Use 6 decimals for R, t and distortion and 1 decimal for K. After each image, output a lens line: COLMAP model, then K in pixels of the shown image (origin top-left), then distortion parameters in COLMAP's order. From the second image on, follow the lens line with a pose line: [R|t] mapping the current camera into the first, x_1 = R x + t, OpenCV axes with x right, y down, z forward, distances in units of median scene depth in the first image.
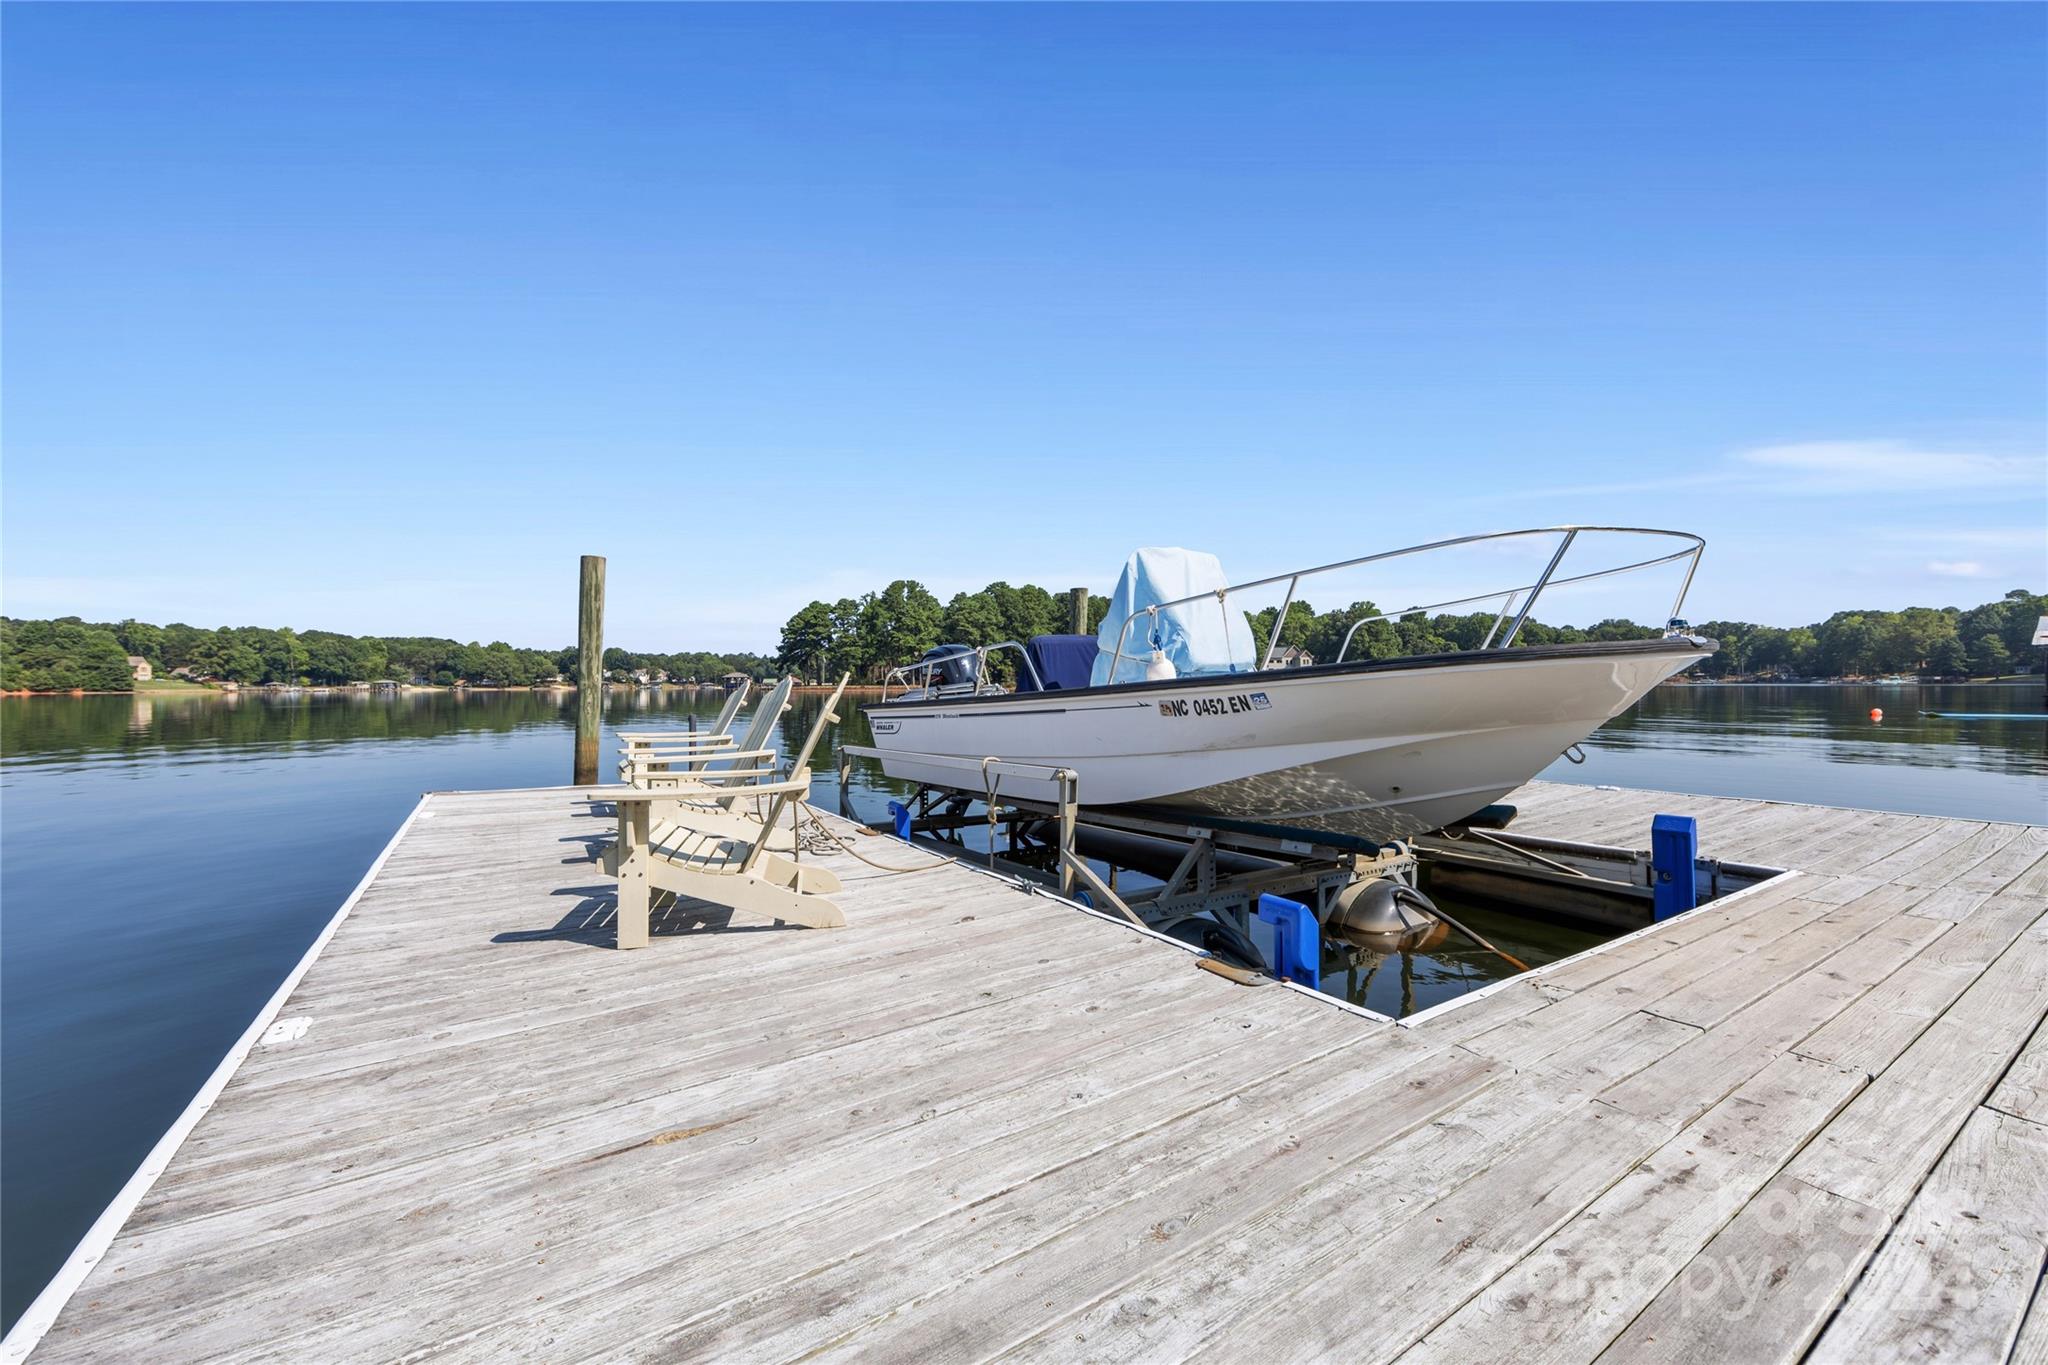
lens RADIAL K [[794.8, 0, 1020.4], [0, 794.8, 687.5], [0, 0, 1]] dist [-0.002155, -0.000183]
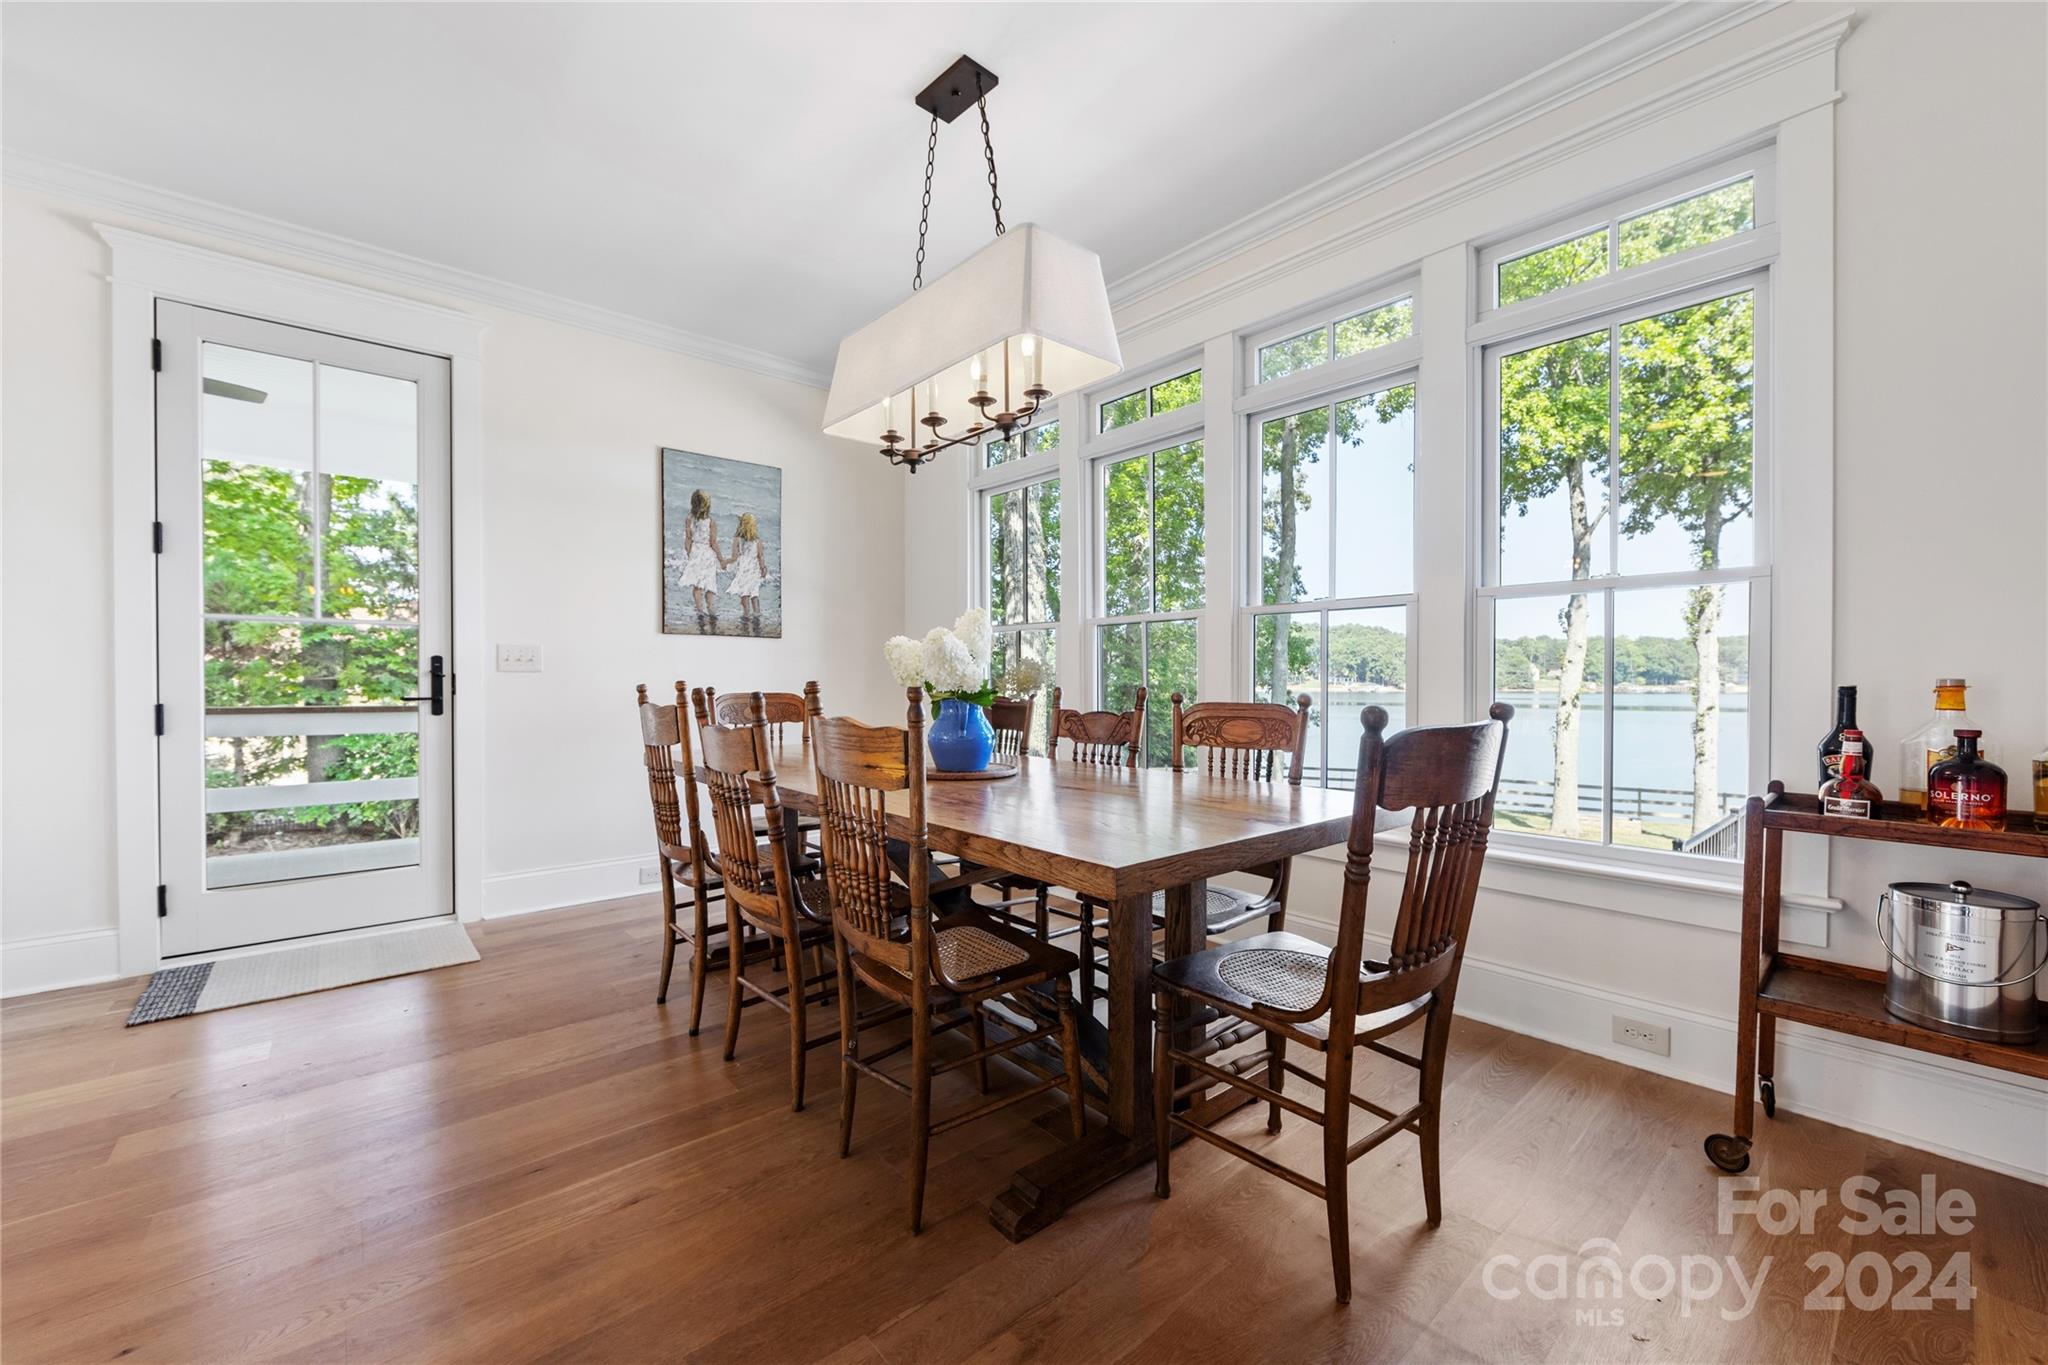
lens RADIAL K [[801.5, 0, 1031.2], [0, 801.5, 687.9], [0, 0, 1]] dist [0.000233, 0.000063]
pose [[0.219801, 0.016876, -0.975399, 0.105911], [-0.006036, 0.999855, 0.015939, -0.020536], [0.975526, 0.002384, 0.219871, -0.264177]]
